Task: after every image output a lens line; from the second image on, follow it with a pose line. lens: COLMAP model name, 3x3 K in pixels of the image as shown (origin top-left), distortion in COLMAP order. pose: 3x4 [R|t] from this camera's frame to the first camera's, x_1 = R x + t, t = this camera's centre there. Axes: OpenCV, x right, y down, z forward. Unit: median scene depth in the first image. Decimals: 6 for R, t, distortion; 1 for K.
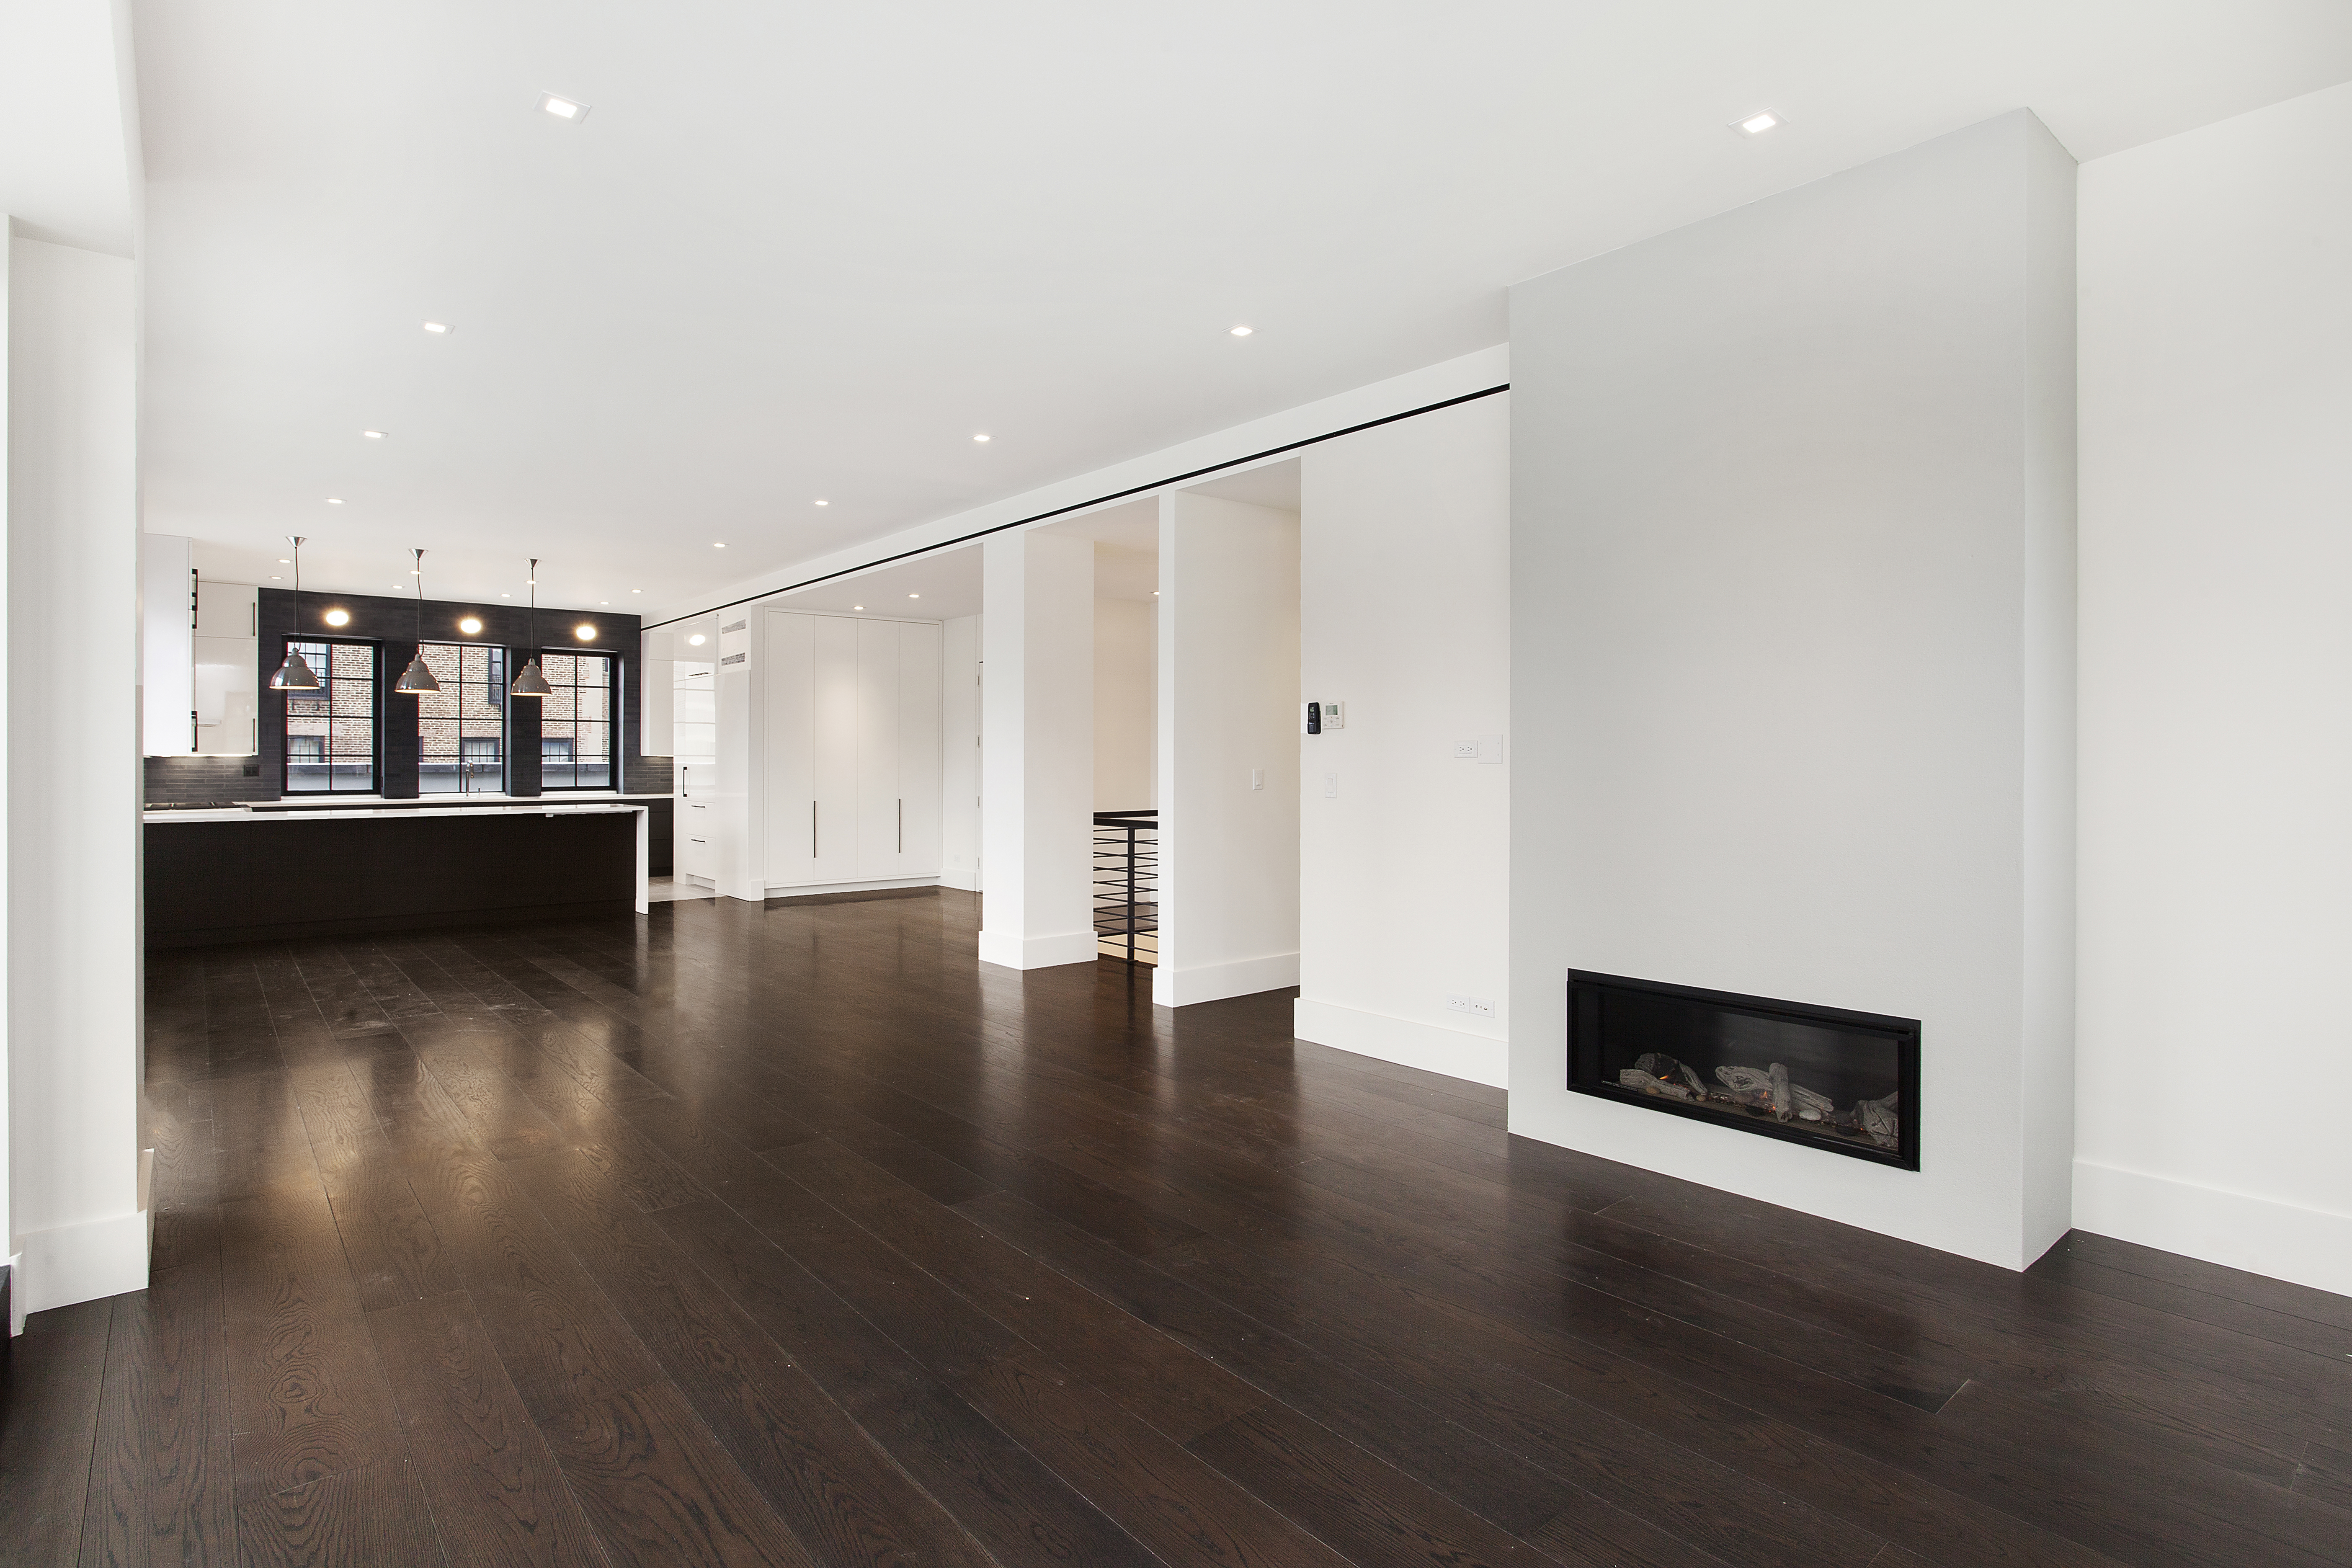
lens RADIAL K [[1212.1, 0, 1166.5], [0, 1212.1, 750.4], [0, 0, 1]] dist [-0.001755, 0.000313]
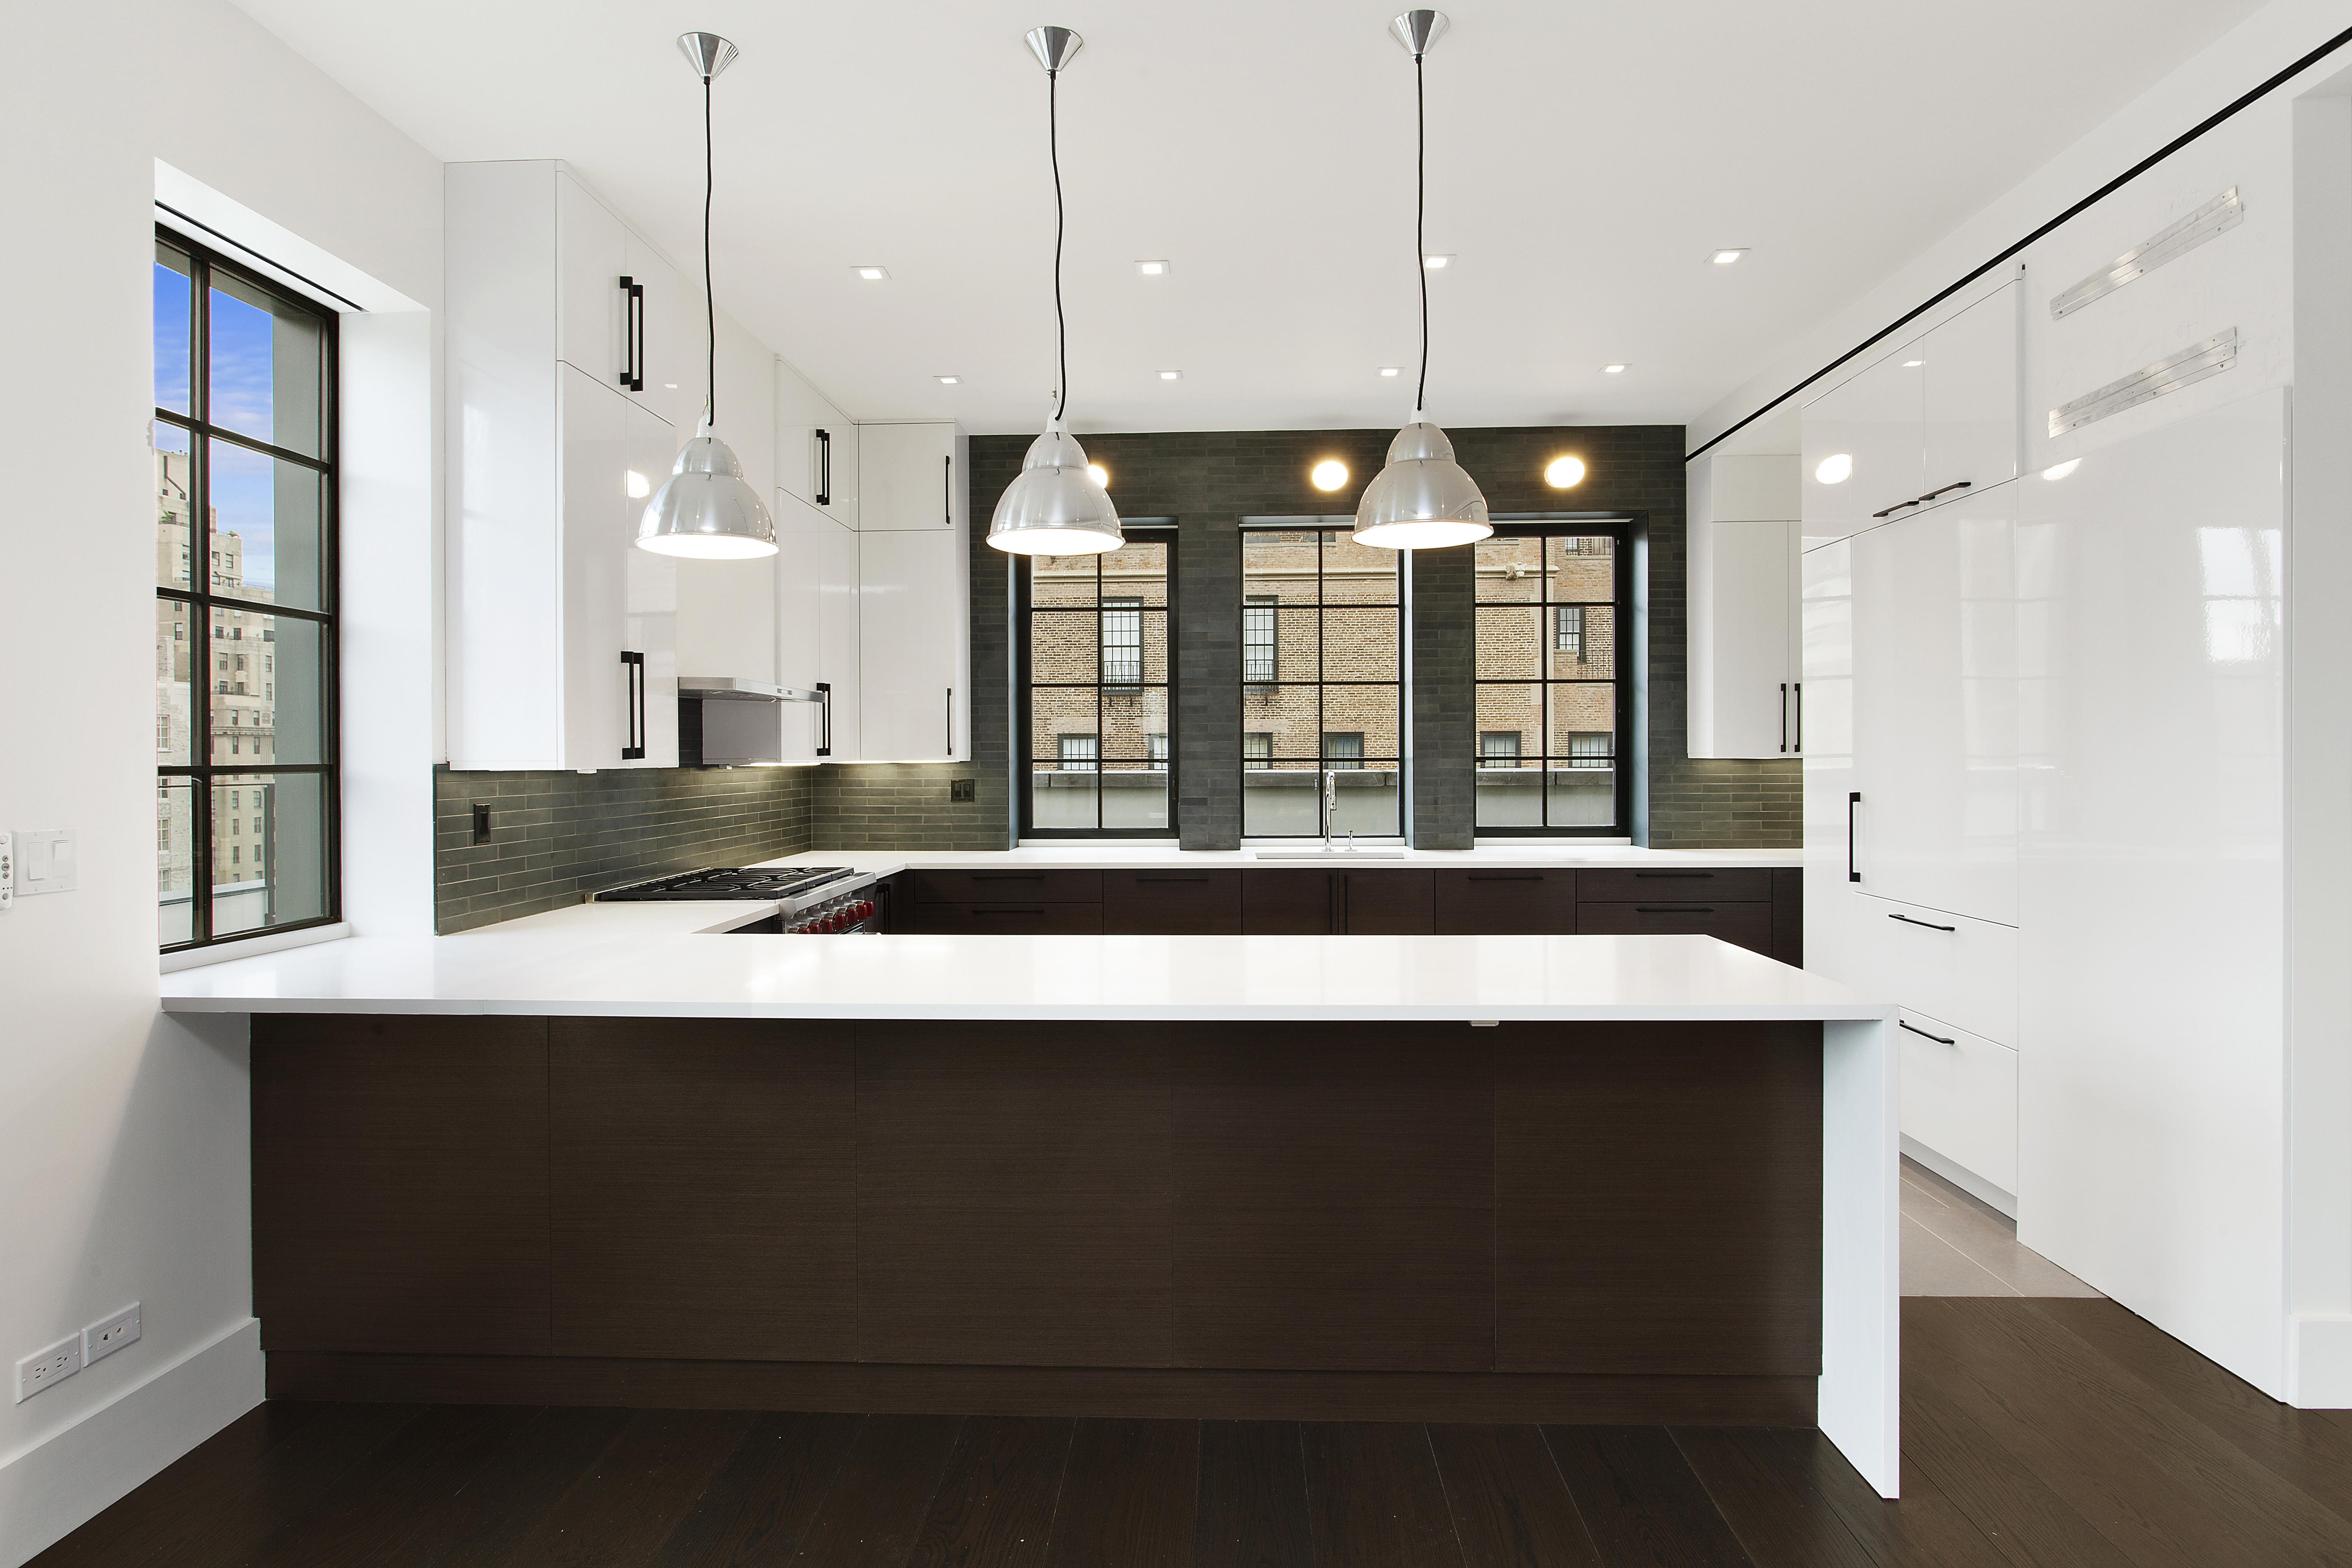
lens RADIAL K [[1266.4, 0, 1166.2], [0, 1266.4, 761.4], [0, 0, 1]] dist [-0.012479, -0.001440]
pose [[0.750259, -0.002050, -0.661141, -0.280758], [0.009354, 0.999928, 0.007514, 0.000732], [0.661078, -0.011822, 0.750224, 0.551748]]
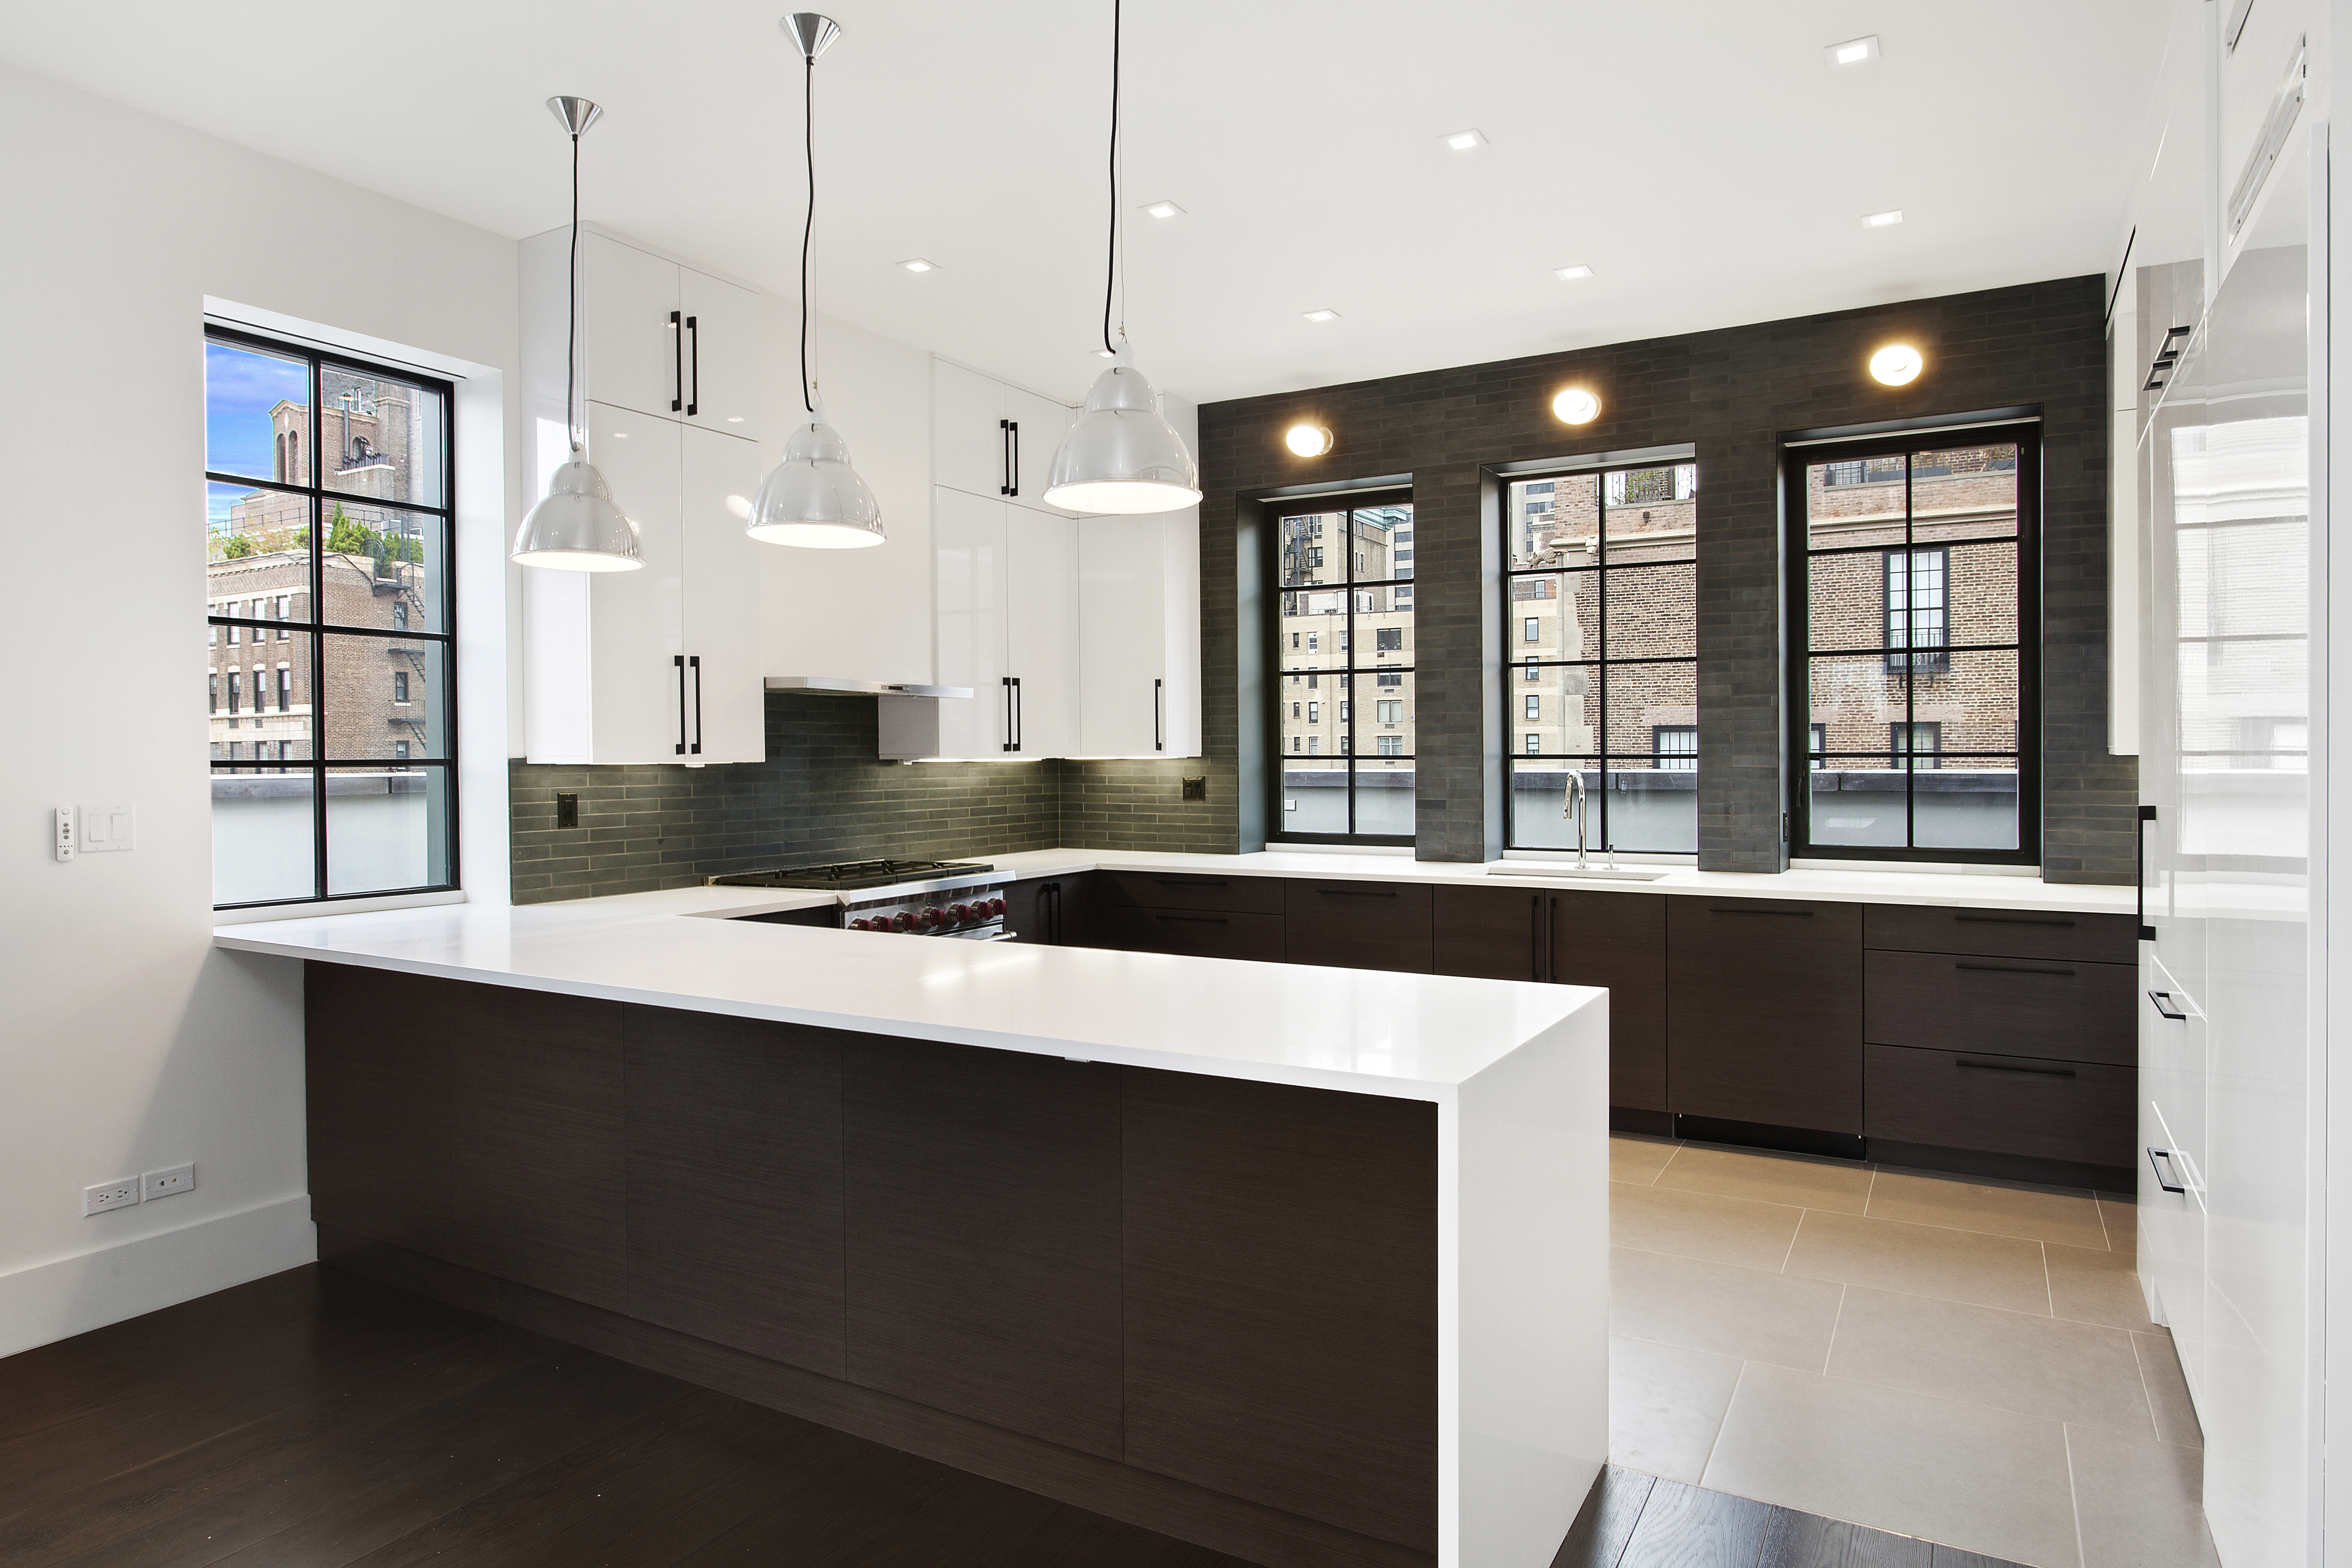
lens RADIAL K [[1417.3, 0, 1158.1], [0, 1417.3, 780.4], [0, 0, 1]] dist [-0.021046, 0.002696]
pose [[0.347574, 0.014020, -0.937548, -0.194989], [0.010184, 0.999773, 0.018726, 0.002191], [0.937597, -0.016057, 0.347352, 0.670281]]
